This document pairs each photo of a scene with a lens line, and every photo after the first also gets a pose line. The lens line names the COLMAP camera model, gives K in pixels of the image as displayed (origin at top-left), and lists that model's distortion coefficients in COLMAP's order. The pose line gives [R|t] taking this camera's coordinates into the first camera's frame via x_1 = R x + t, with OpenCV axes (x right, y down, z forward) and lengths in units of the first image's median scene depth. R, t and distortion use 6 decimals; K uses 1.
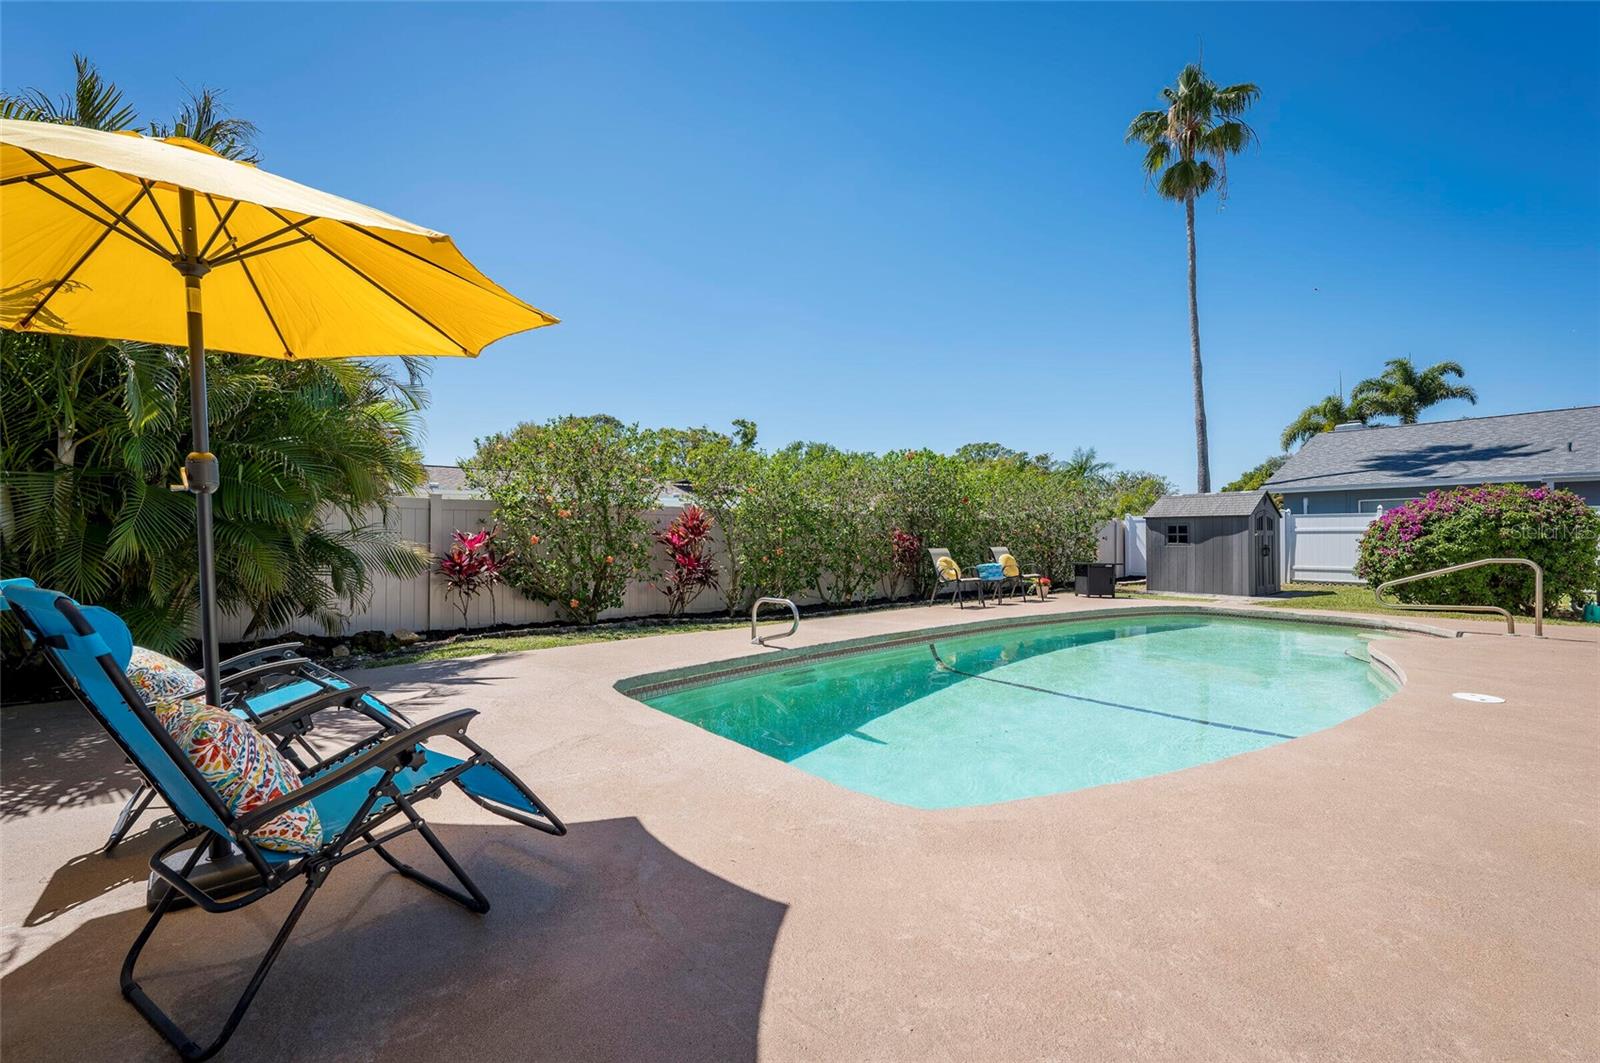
lens RADIAL K [[678.3, 0, 800.0], [0, 678.3, 531.5], [0, 0, 1]] dist [0.001482, -0.000611]
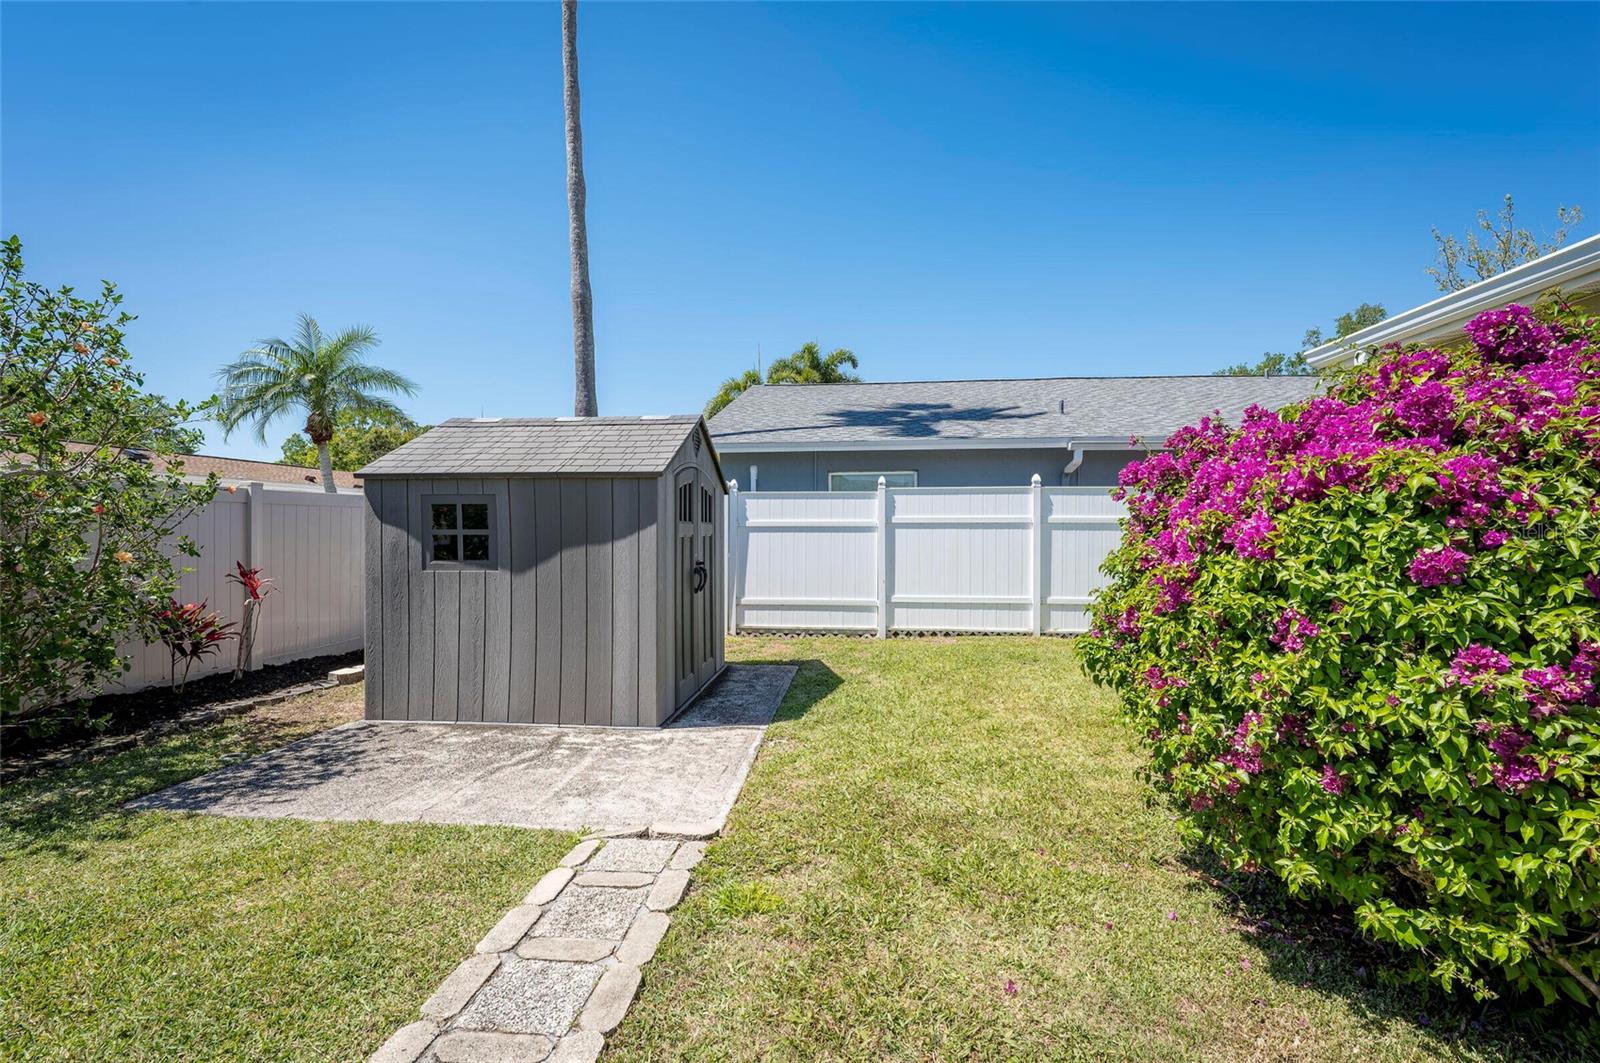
lens RADIAL K [[701.8, 0, 805.4], [0, 701.8, 533.7], [0, 0, 1]] dist [0.000062, -0.000642]
pose [[0.717014, 0.000950, 0.697058, 0.444242], [-0.006998, 0.999958, 0.005836, 0.001489], [-0.697023, -0.009062, 0.716991, 0.660421]]
